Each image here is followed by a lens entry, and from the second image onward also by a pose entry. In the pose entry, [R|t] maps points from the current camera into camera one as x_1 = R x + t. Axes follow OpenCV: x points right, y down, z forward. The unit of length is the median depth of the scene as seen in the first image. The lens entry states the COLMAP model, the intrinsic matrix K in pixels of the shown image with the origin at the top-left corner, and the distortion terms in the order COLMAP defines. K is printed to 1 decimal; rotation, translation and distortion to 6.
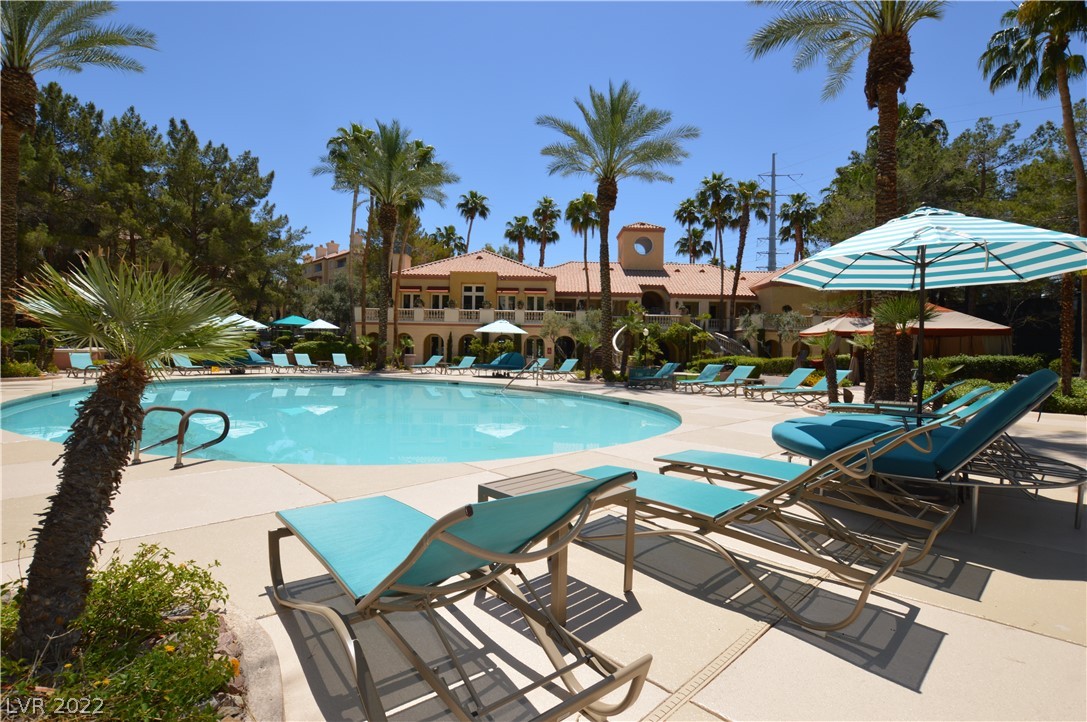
lens RADIAL K [[484.9, 0, 543.5], [0, 484.9, 361.0], [0, 0, 1]] dist [-0.001203, -0.000070]
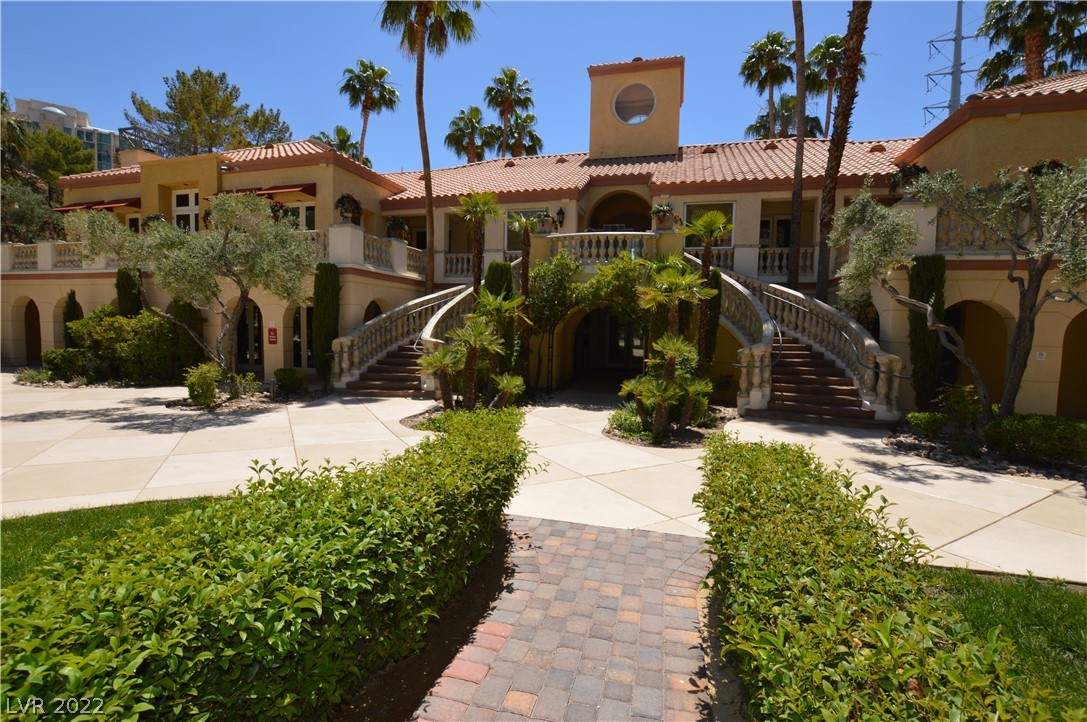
lens RADIAL K [[480.1, 0, 543.5], [0, 480.1, 361.0], [0, 0, 1]] dist [-0.044553, 0.008892]
pose [[0.964902, 0.022077, -0.261681, 0.295865], [-0.012586, 0.999203, 0.037889, -0.016808], [0.262309, -0.033266, 0.964410, 0.655866]]
